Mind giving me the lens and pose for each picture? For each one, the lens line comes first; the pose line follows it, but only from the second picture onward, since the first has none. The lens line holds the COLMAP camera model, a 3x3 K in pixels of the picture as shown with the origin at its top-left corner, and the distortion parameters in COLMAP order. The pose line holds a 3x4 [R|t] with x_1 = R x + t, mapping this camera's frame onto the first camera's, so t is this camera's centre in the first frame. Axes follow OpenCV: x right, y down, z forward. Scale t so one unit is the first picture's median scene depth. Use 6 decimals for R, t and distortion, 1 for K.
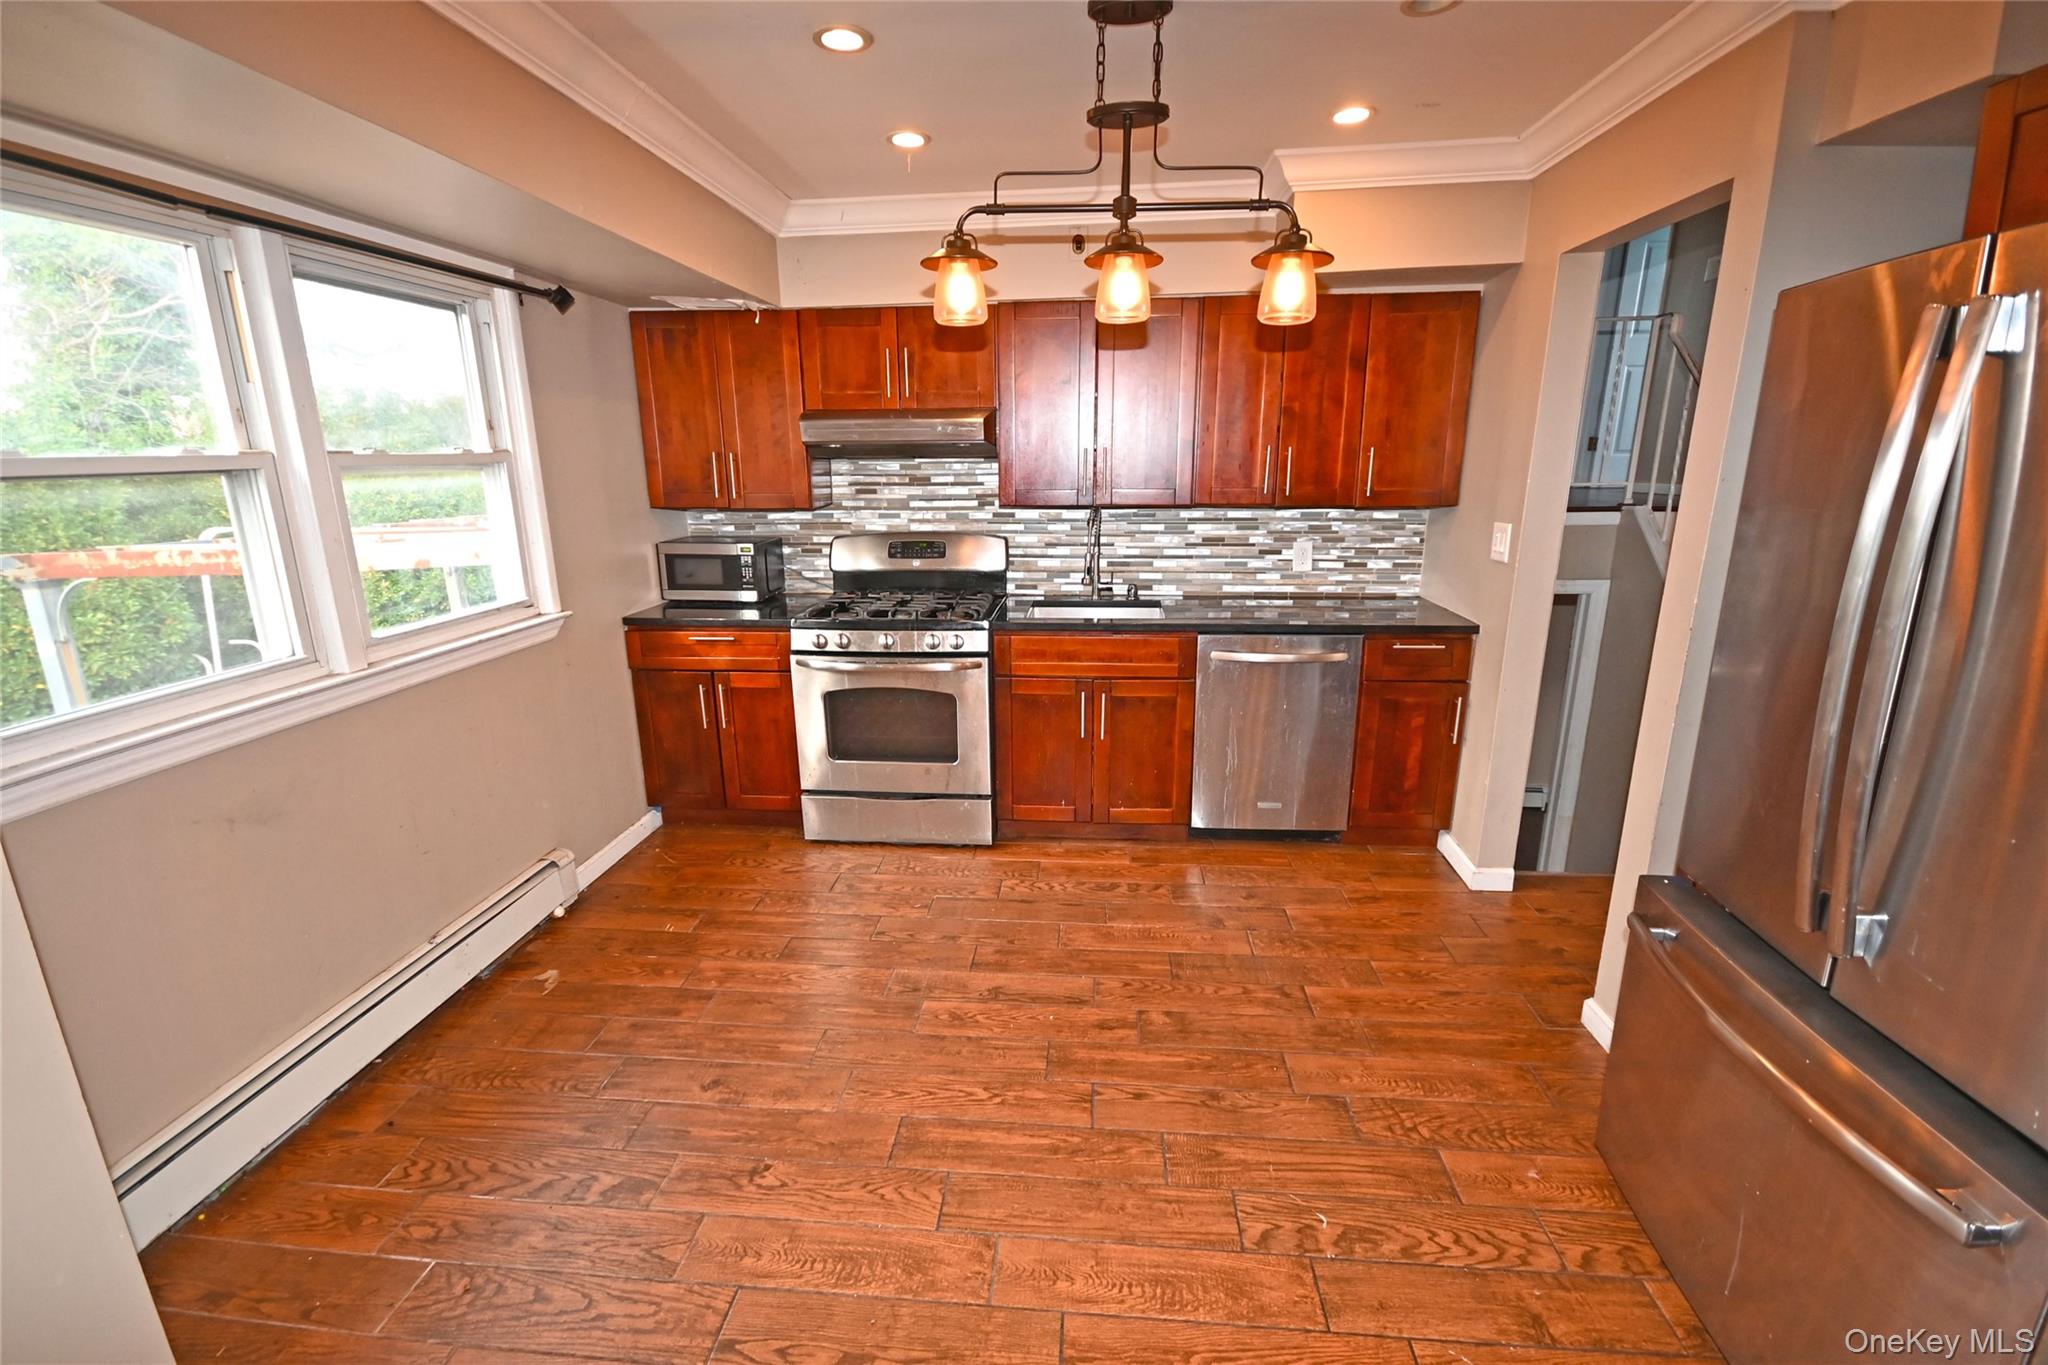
lens RADIAL K [[899.1, 0, 1012.3], [0, 899.1, 688.2], [0, 0, 1]] dist [0.000412, -0.005258]
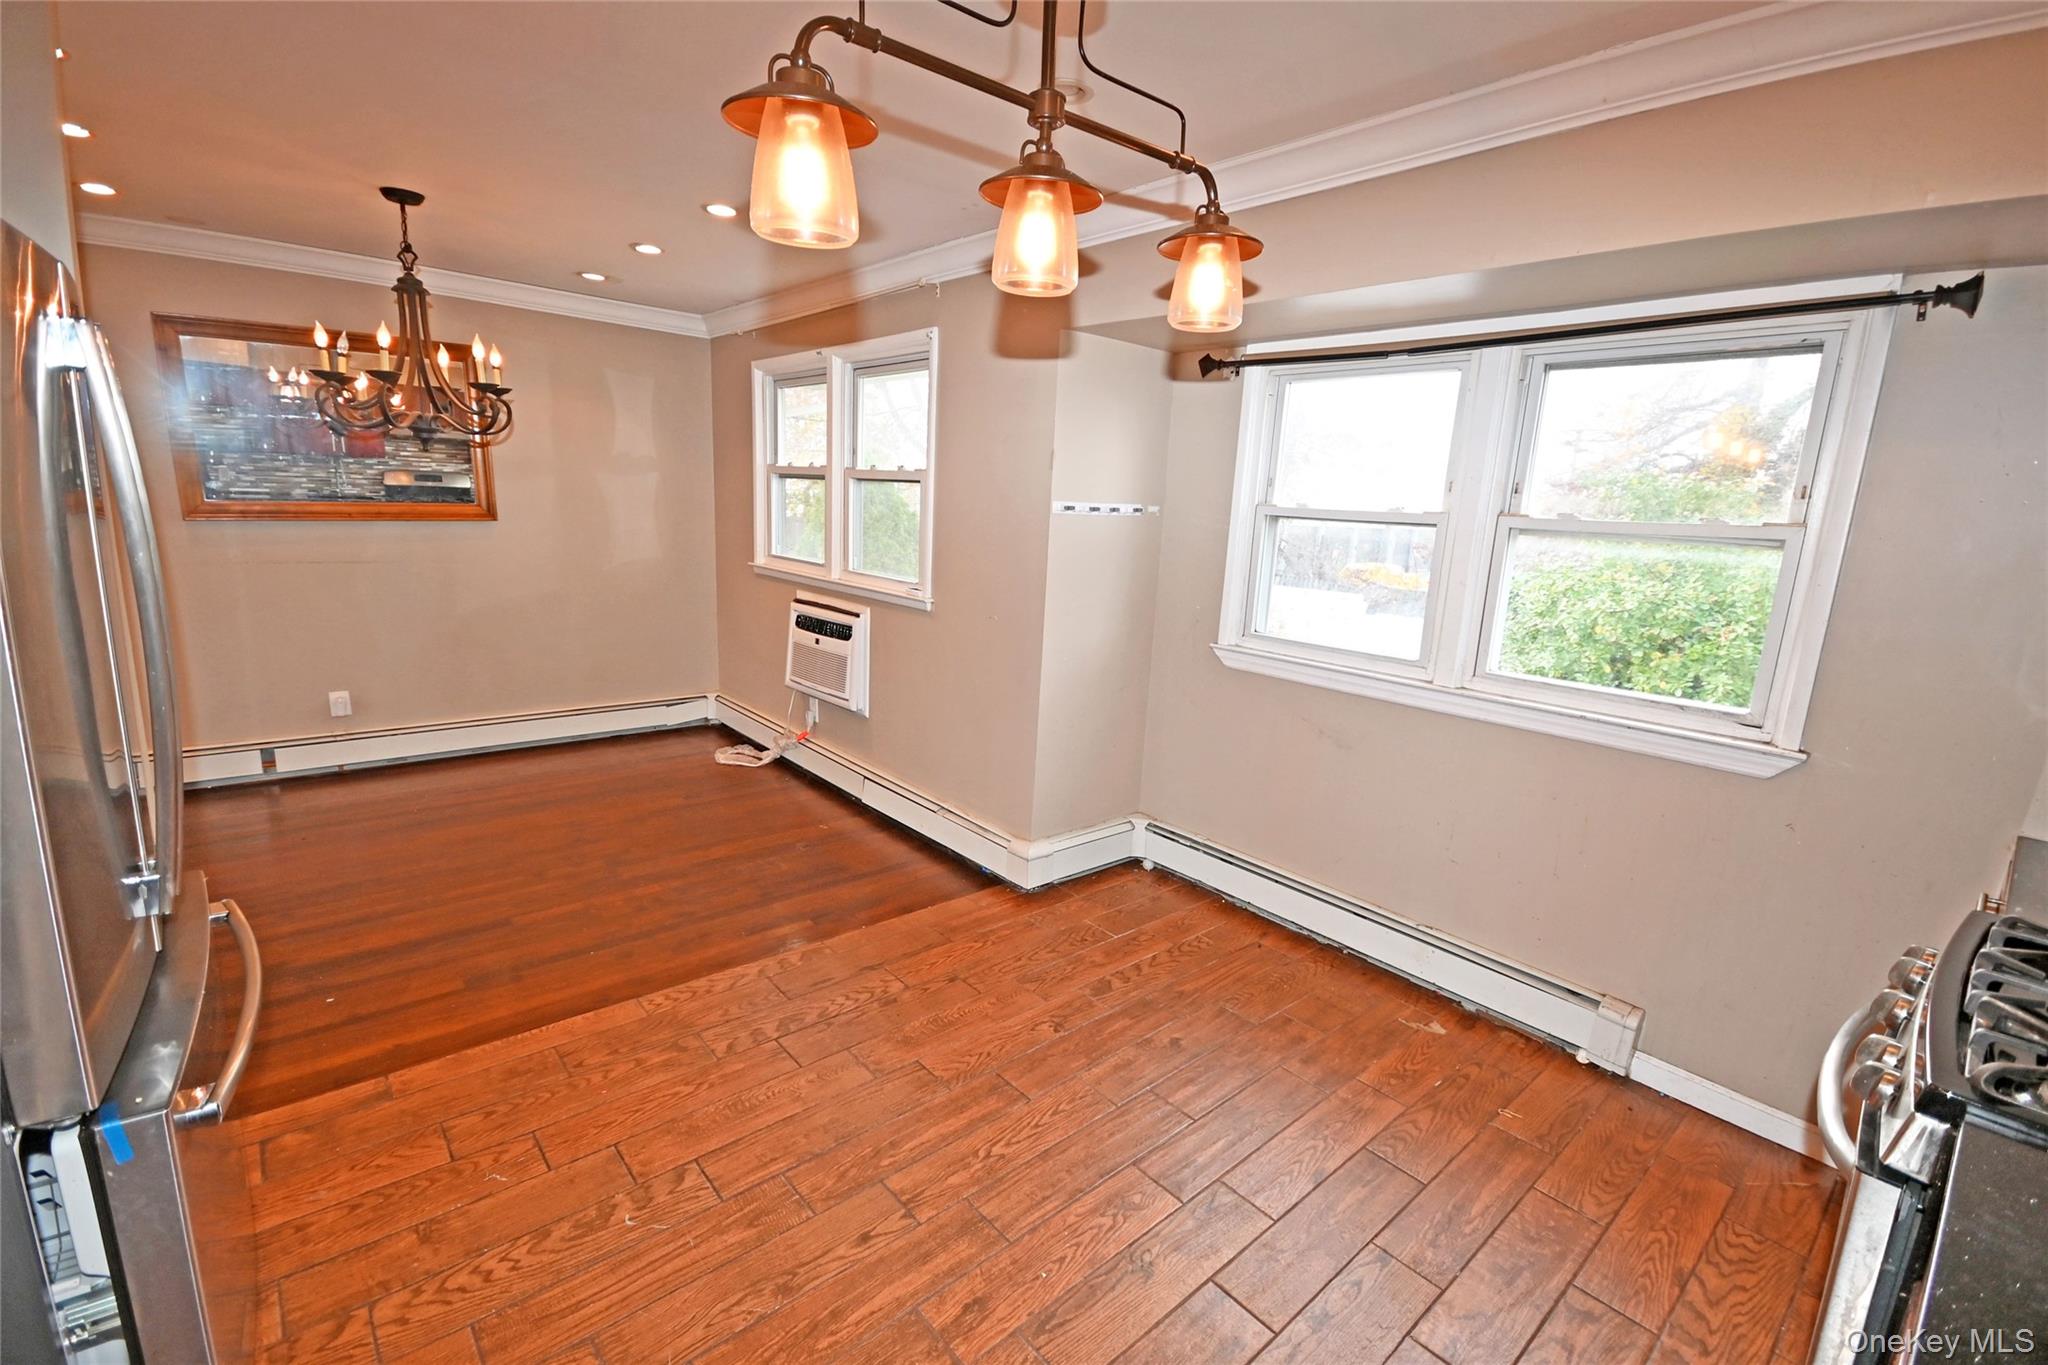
lens RADIAL K [[899.1, 0, 1034.5], [0, 899.1, 683.9], [0, 0, 1]] dist [0.000412, -0.005258]
pose [[-0.683682, 0.119405, -0.719945, 0.451514], [-0.224603, 0.904212, 0.363256, -0.283186], [0.694357, 0.410053, -0.591375, 1.089778]]
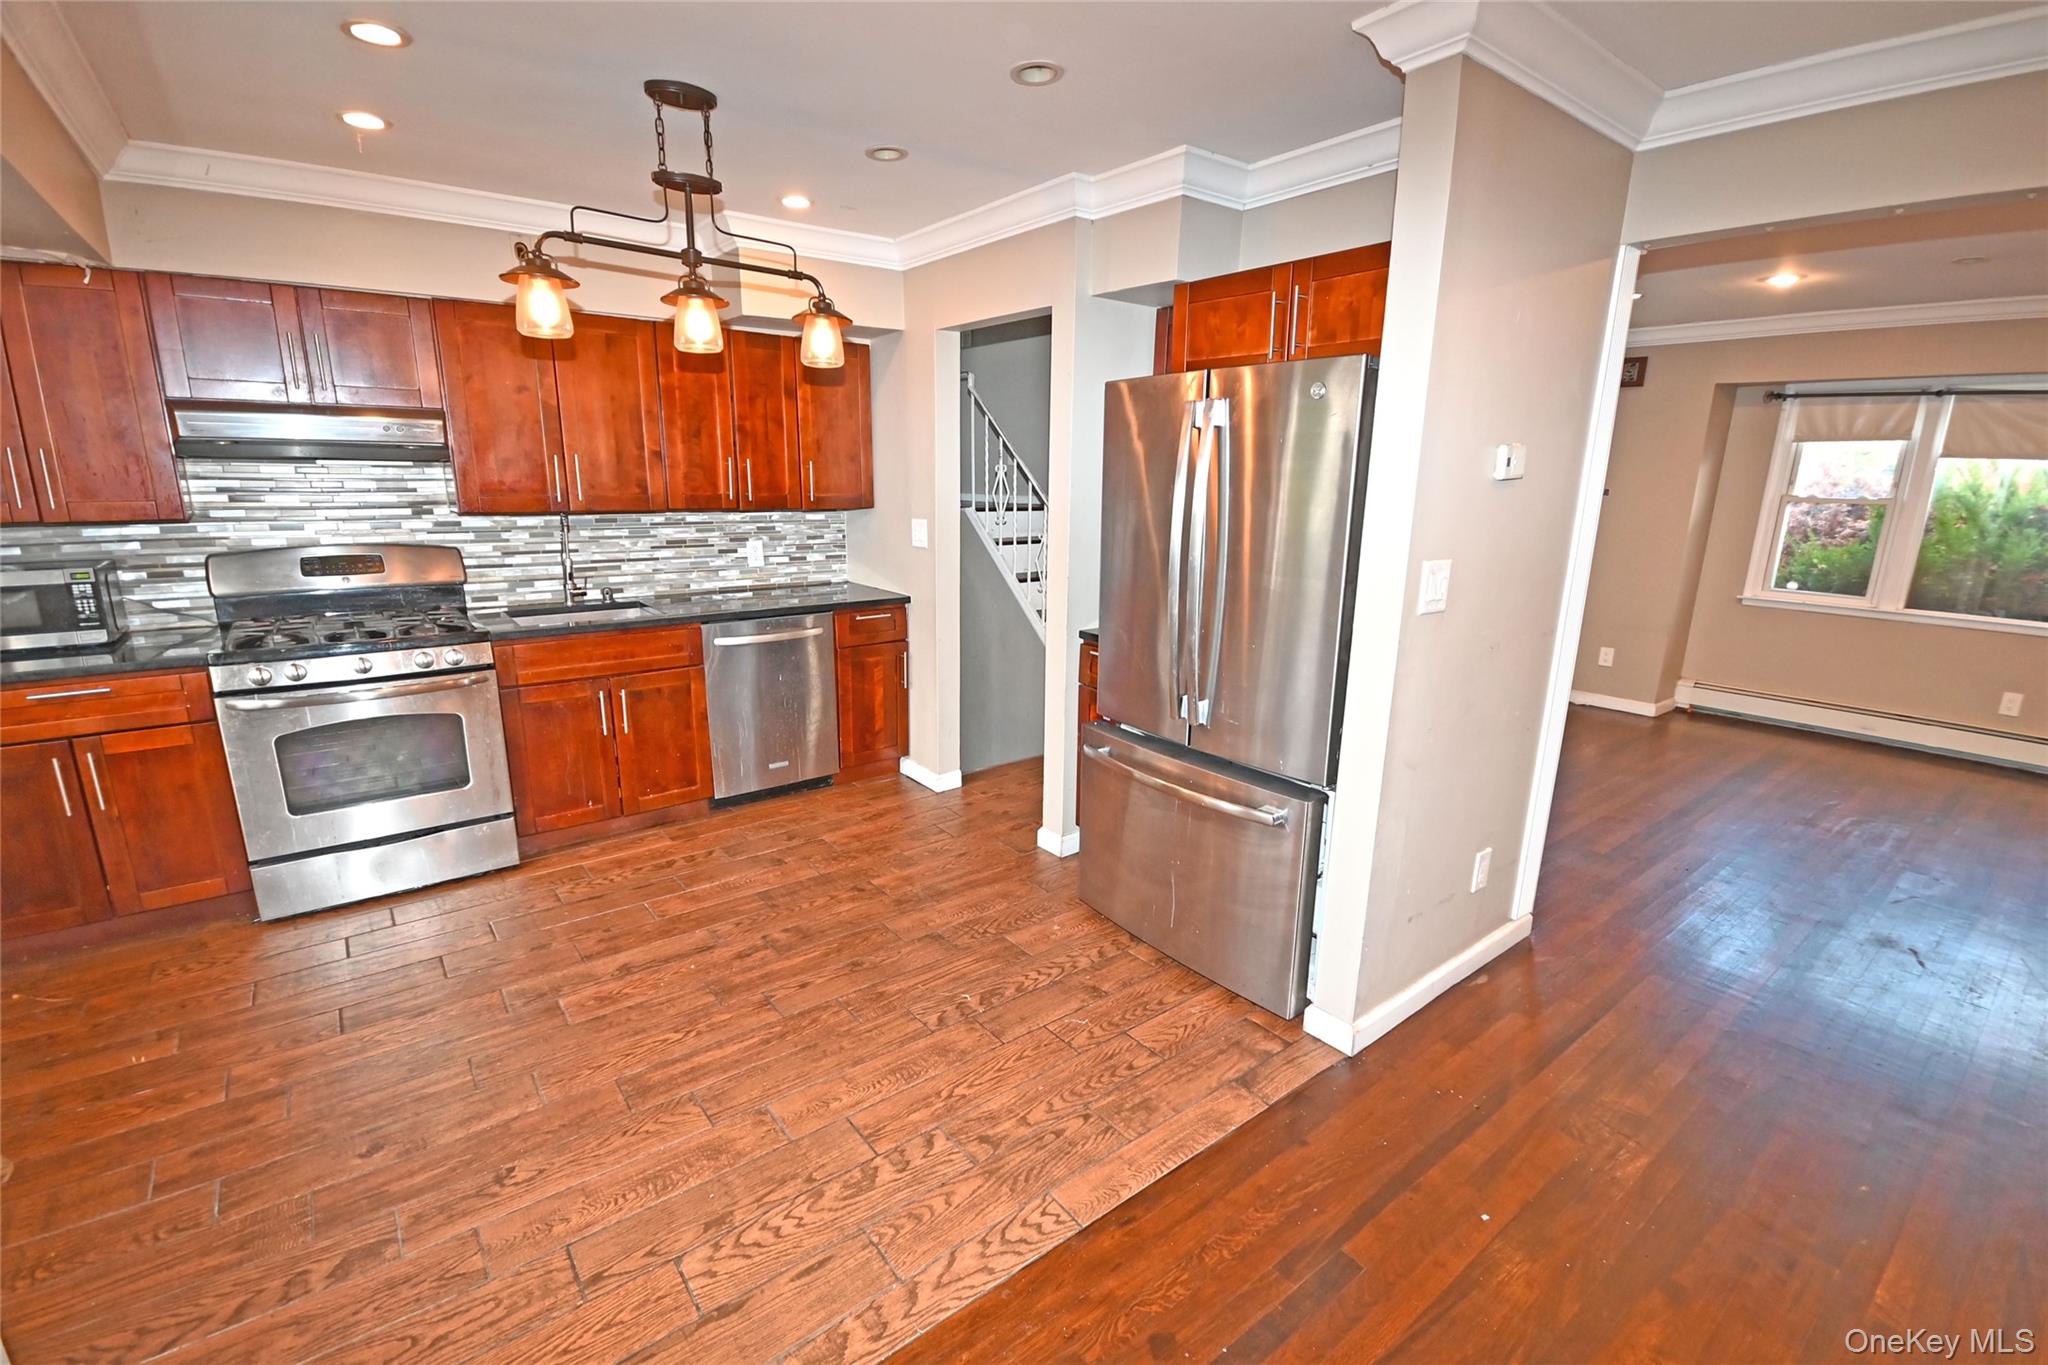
lens RADIAL K [[899.1, 0, 1020.7], [0, 899.1, 688.7], [0, 0, 1]] dist [0.000412, -0.005258]
pose [[0.728951, -0.142287, 0.669615, -0.316994], [0.151258, 0.987462, 0.045165, 0.033980], [-0.667646, 0.068361, 0.741334, -0.105300]]
